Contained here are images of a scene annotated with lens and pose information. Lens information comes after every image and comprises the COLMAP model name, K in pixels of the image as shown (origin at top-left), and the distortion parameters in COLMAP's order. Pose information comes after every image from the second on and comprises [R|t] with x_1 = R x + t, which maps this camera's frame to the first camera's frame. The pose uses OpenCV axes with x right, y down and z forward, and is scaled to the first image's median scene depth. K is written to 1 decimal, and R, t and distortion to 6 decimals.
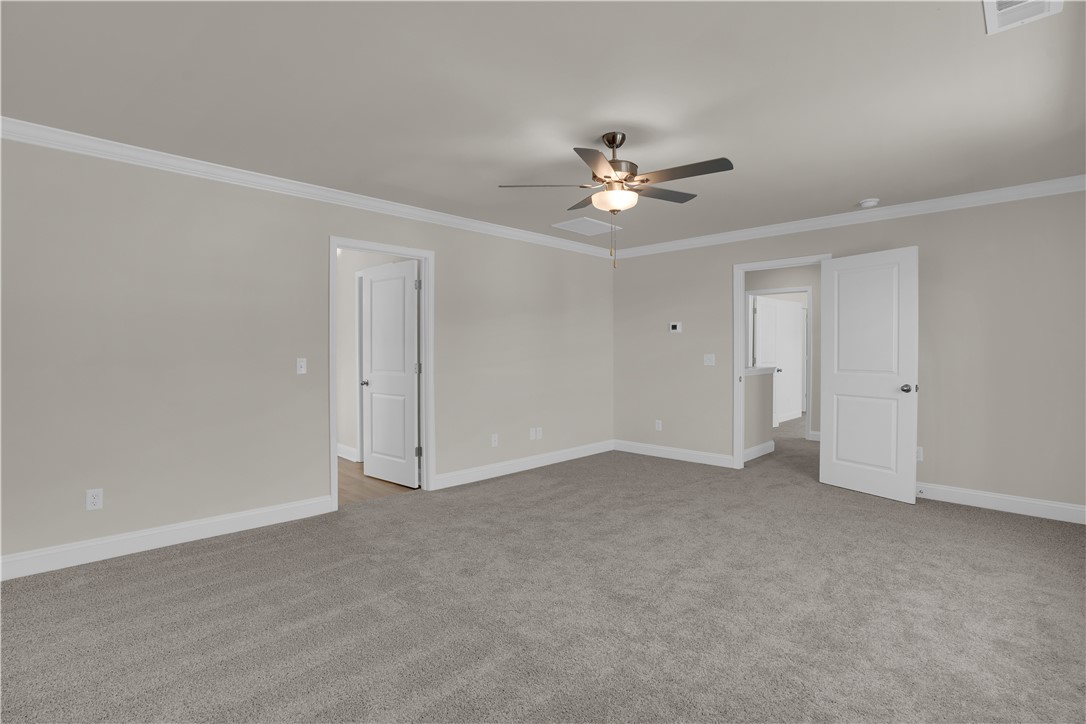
lens RADIAL K [[511.9, 0, 537.1], [0, 511.9, 351.9], [0, 0, 1]] dist [-0.067791, 0.027638]
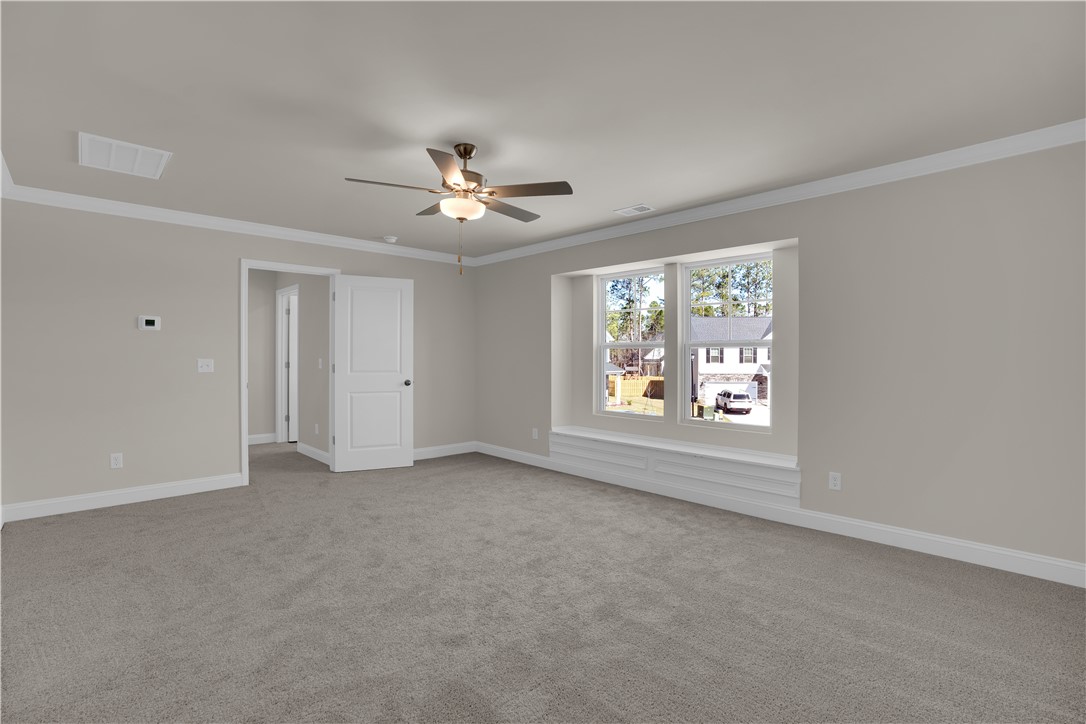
lens RADIAL K [[511.9, 0, 537.1], [0, 511.9, 351.9], [0, 0, 1]] dist [-0.067791, 0.027638]
pose [[0.029525, 0.005694, 0.999548, -0.665819], [-0.000128, 0.999984, -0.005693, -0.002947], [-0.999564, 0.000040, 0.029525, 0.623976]]
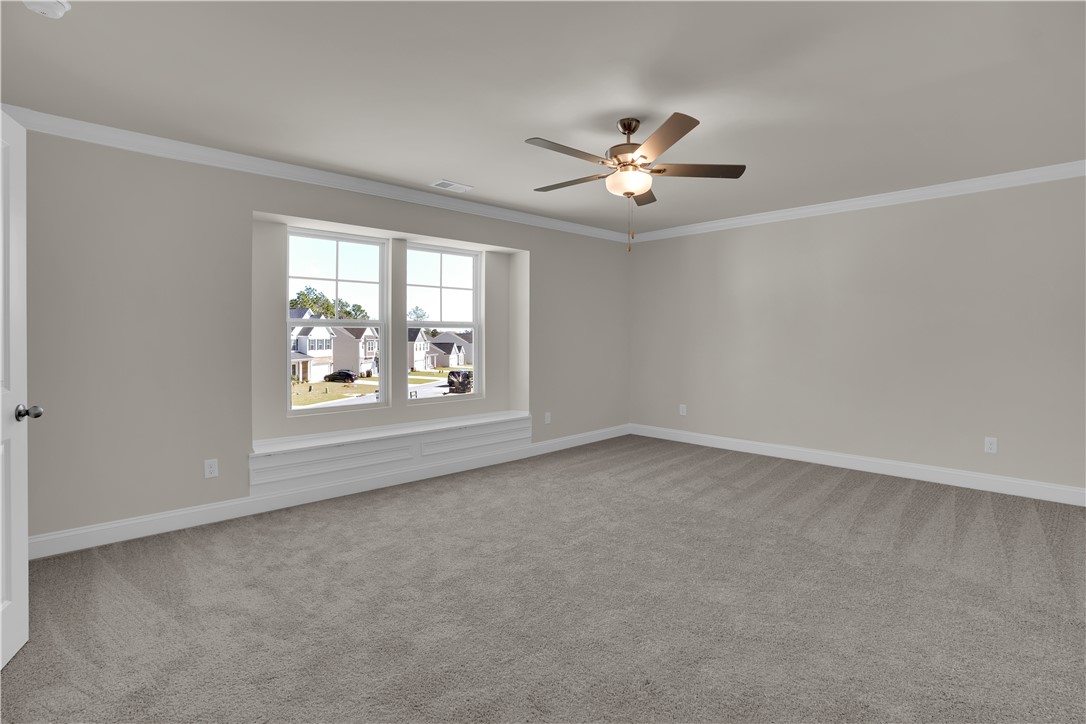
lens RADIAL K [[520.1, 0, 547.6], [0, 520.1, 346.0], [0, 0, 1]] dist [-0.035112, 0.000460]
pose [[-0.999744, -0.003599, 0.022332, 0.218251], [-0.003091, 0.999737, 0.022727, -0.005634], [-0.022408, 0.022652, -0.999492, 1.529978]]
